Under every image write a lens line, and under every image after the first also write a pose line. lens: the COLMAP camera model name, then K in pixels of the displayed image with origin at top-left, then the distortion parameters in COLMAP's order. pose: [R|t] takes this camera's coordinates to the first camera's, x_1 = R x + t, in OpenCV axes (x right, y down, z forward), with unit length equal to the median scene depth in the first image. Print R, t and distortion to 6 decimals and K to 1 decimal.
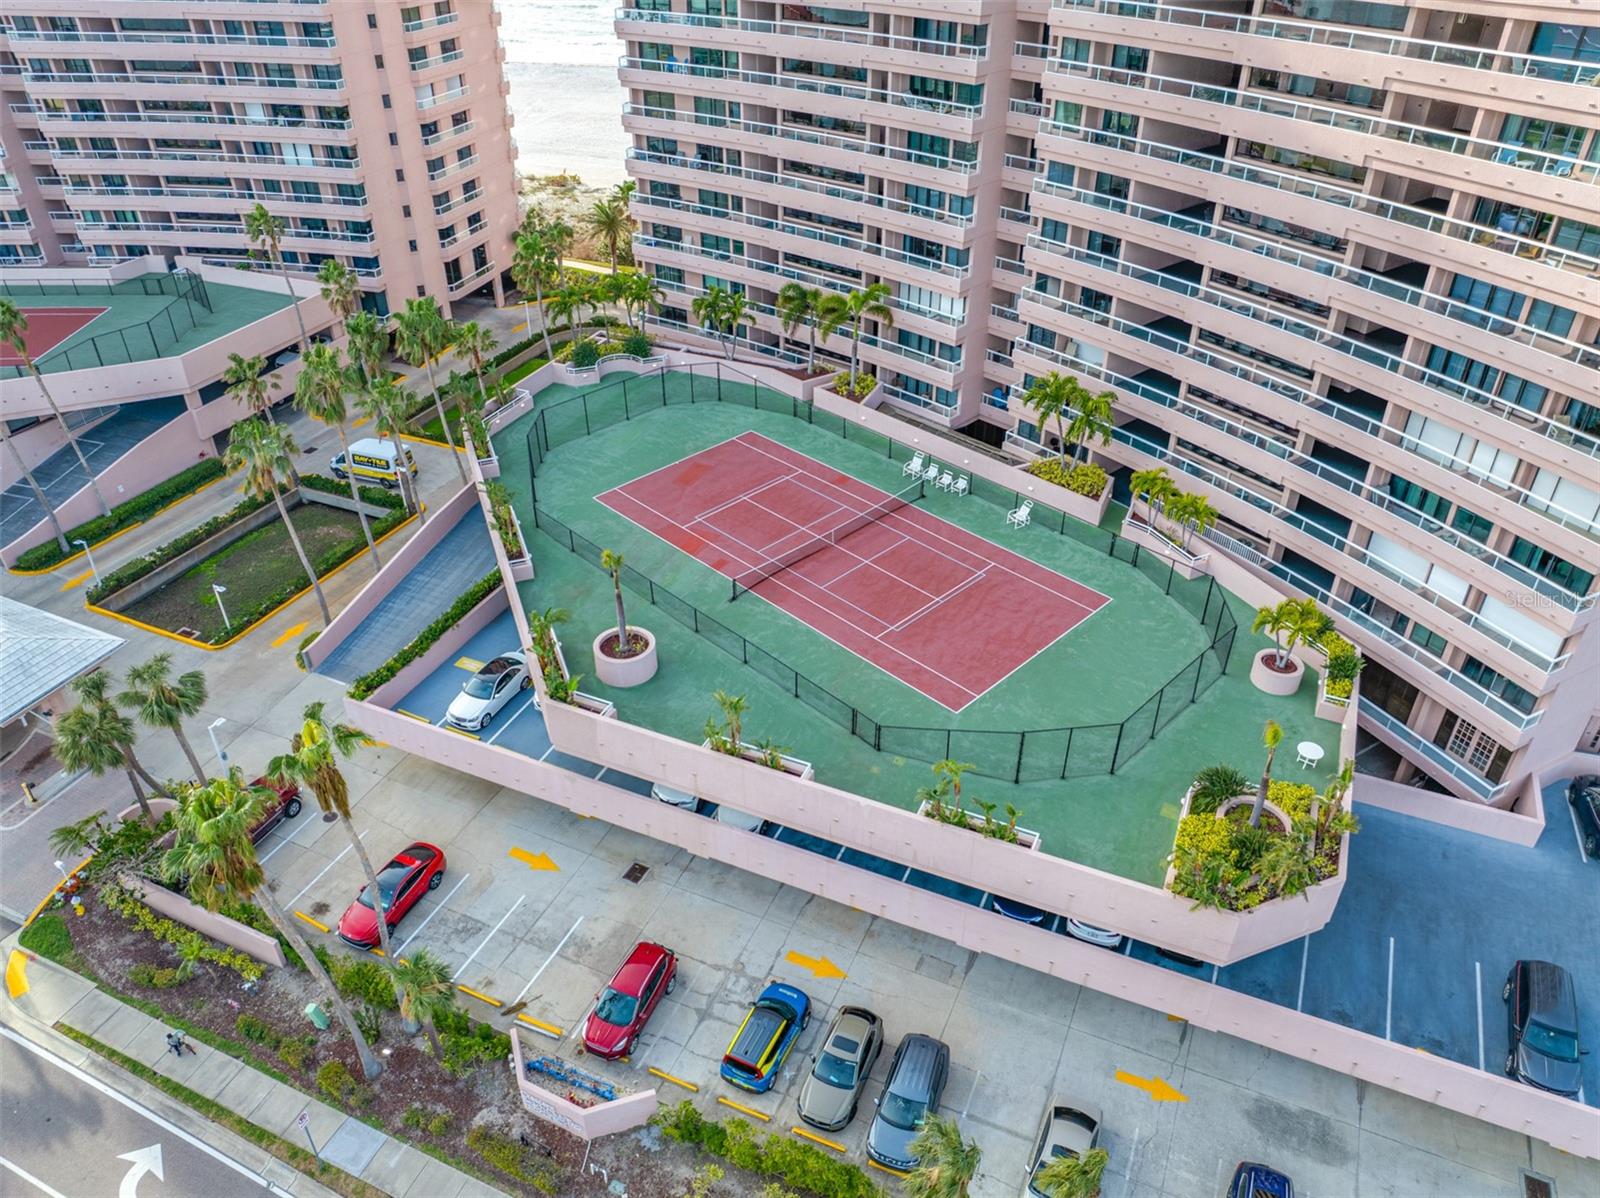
lens RADIAL K [[1144.4, 0, 790.2], [0, 1144.4, 605.6], [0, 0, 1]] dist [-0.022509, 0.006749]
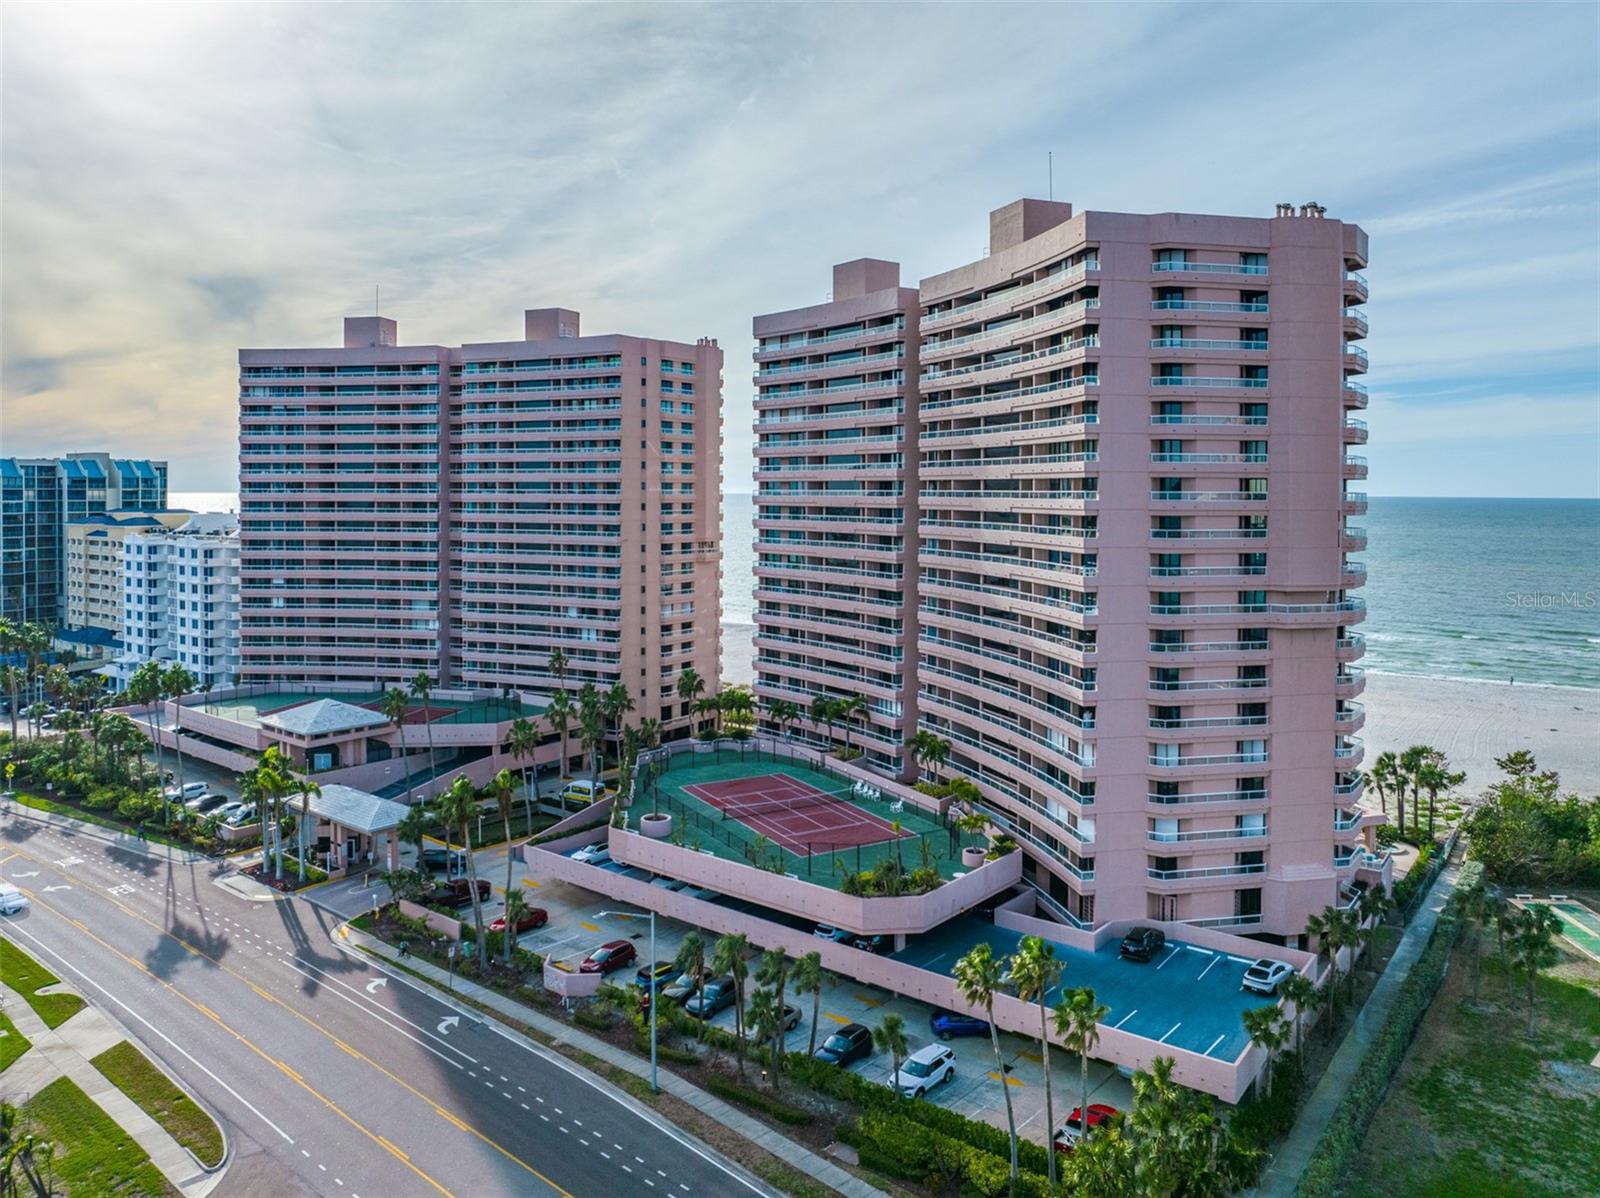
lens RADIAL K [[1200.8, 0, 800.1], [0, 1200.8, 512.8], [0, 0, 1]] dist [-0.038666, -0.006145]
pose [[0.965420, 0.015433, -0.260243, 0.443262], [-0.154615, 0.837627, -0.523903, 0.449331], [0.209901, 0.546024, 0.811048, -0.659054]]
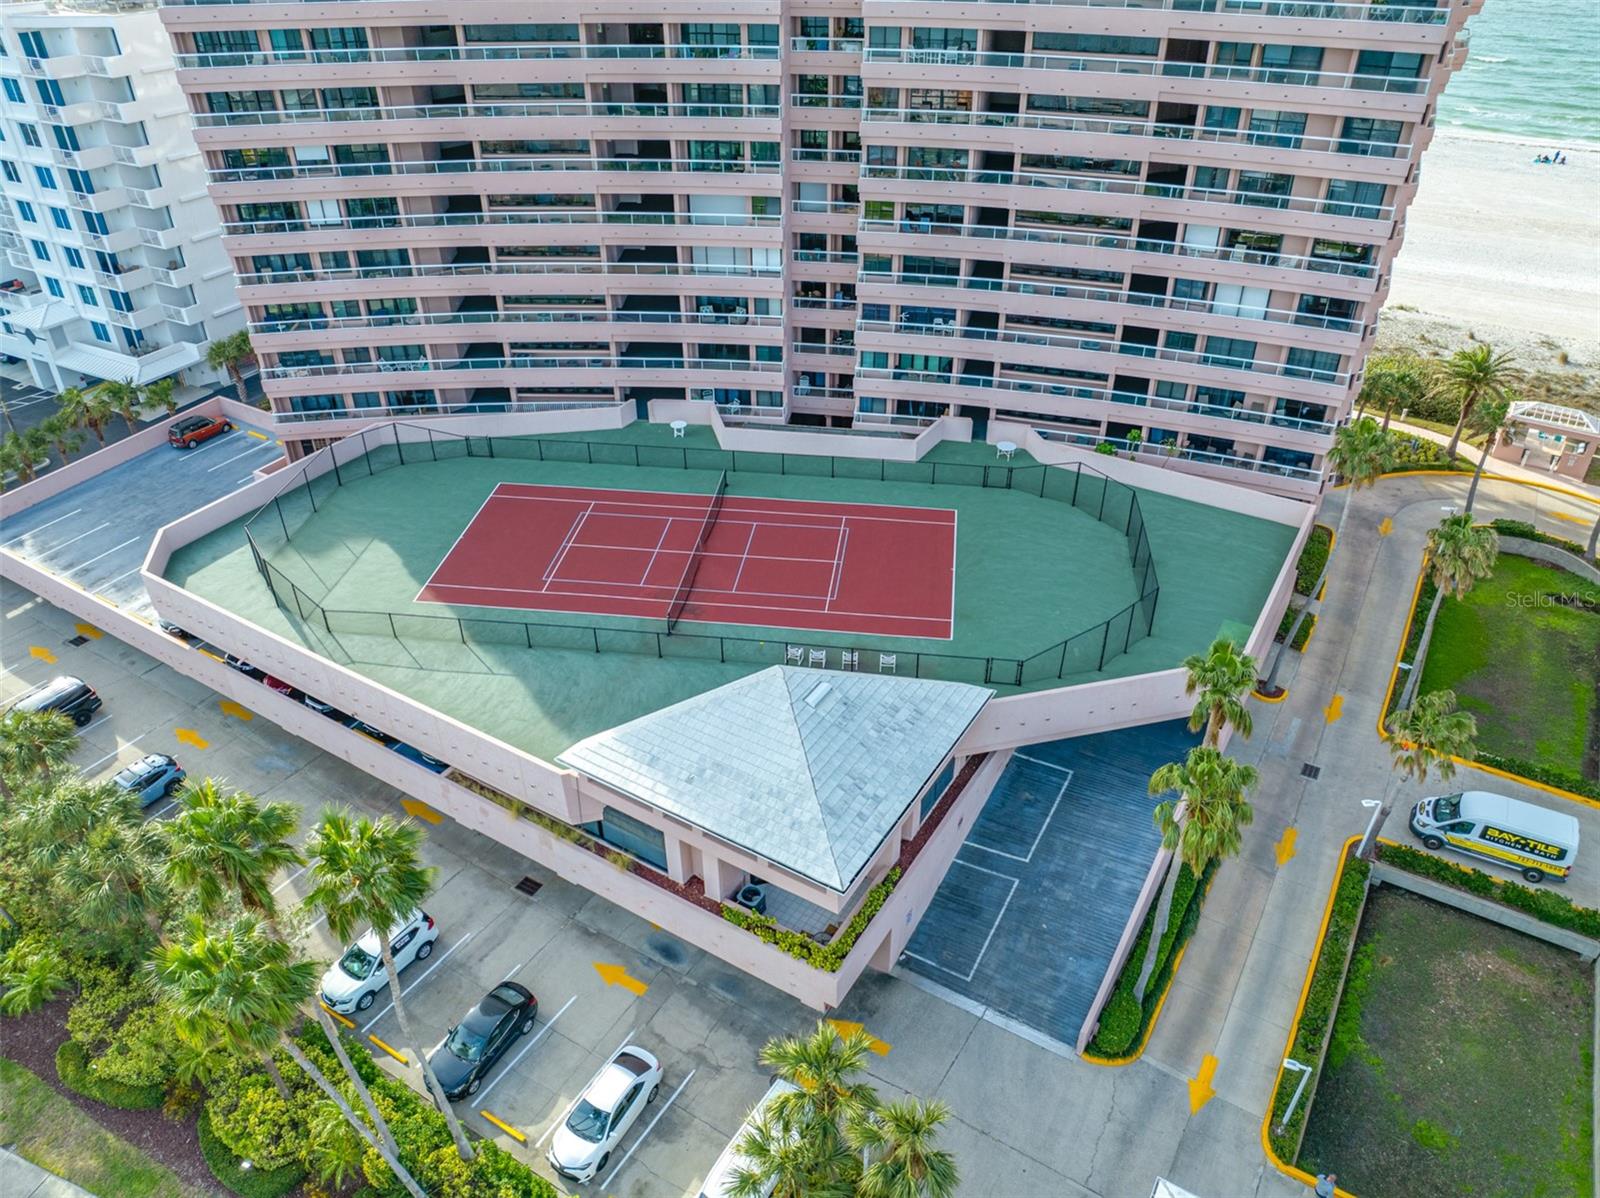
lens RADIAL K [[1144.4, 0, 807.4], [0, 1144.4, 633.5], [0, 0, 1]] dist [-0.022509, 0.006749]
pose [[0.991772, 0.075591, -0.103312, -0.752343], [-0.073889, 0.997062, 0.020215, -0.242702], [0.104537, -0.012415, 0.994444, 0.371562]]
